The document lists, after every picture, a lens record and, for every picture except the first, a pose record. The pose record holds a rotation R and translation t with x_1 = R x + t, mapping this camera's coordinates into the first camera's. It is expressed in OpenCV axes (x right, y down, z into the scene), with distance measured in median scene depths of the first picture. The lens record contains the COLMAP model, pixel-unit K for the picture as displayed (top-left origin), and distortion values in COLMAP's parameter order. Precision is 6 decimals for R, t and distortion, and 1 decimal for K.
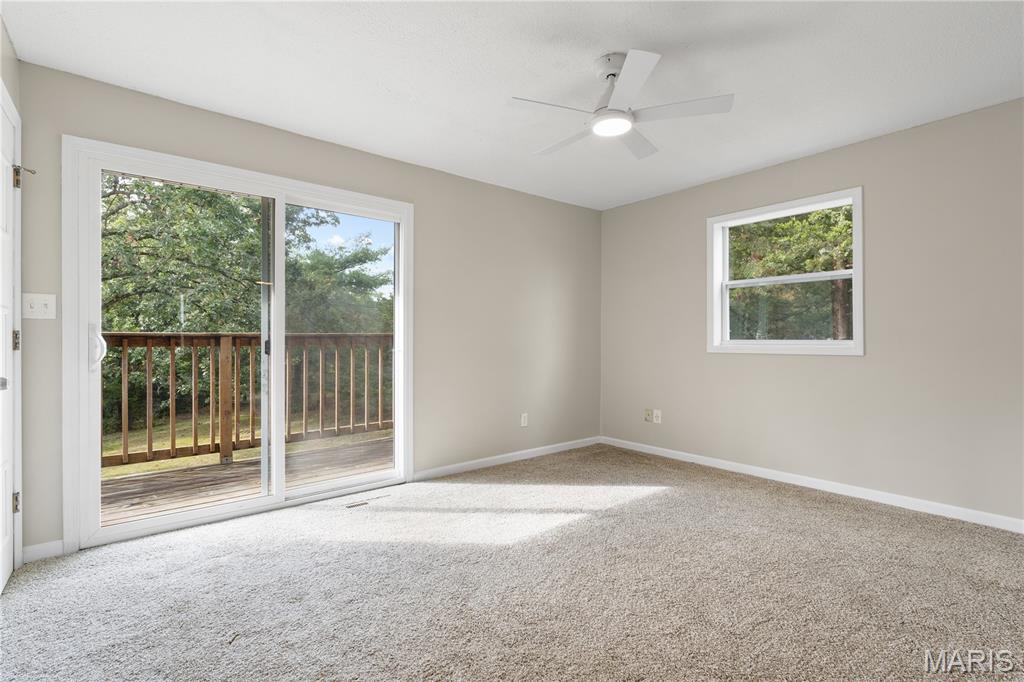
lens RADIAL K [[470.8, 0, 507.6], [0, 470.8, 336.6], [0, 0, 1]] dist [-0.008674, 0.001540]
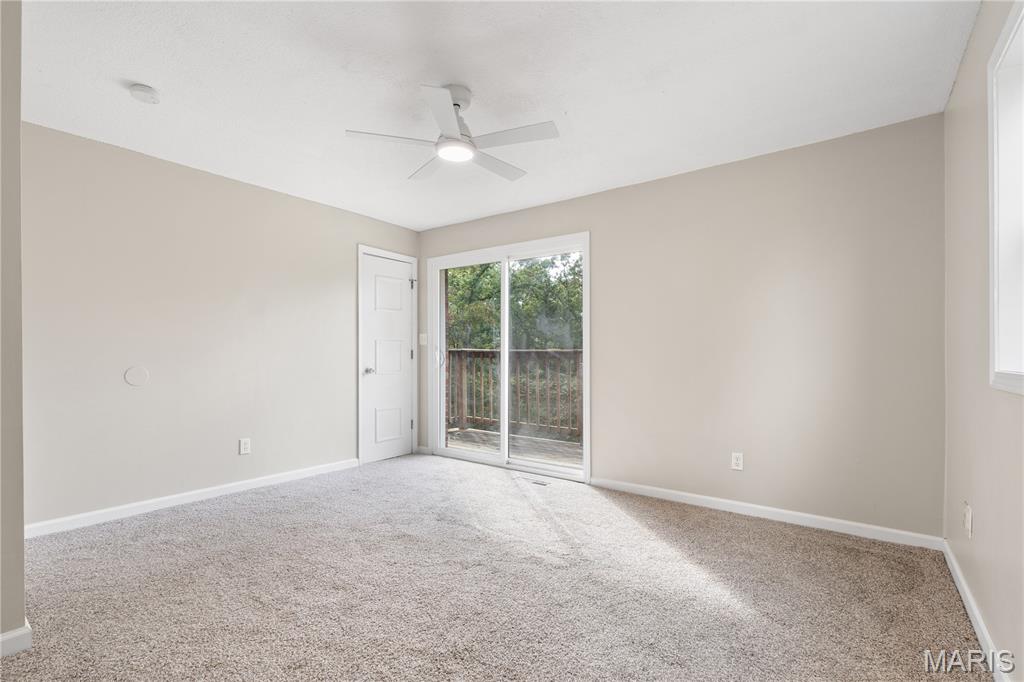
lens RADIAL K [[470.8, 0, 509.0], [0, 470.8, 352.1], [0, 0, 1]] dist [-0.008674, 0.001540]
pose [[0.235462, -0.005867, -0.971866, 0.844633], [0.002445, 0.999982, -0.005444, 0.005656], [0.971881, -0.001094, 0.235472, 0.575425]]
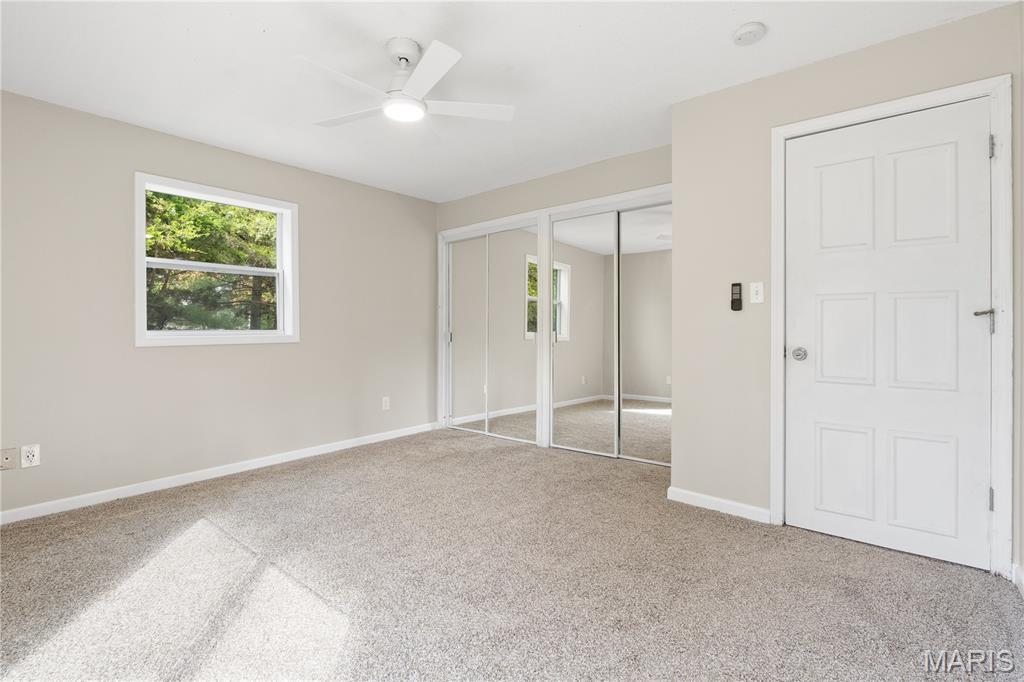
lens RADIAL K [[470.8, 0, 509.5], [0, 470.8, 333.2], [0, 0, 1]] dist [-0.008674, 0.001540]
pose [[-0.198024, -0.006814, 0.980173, -0.513387], [-0.001069, 0.999977, 0.006736, 0.006797], [-0.980197, 0.000286, -0.198027, 0.647302]]
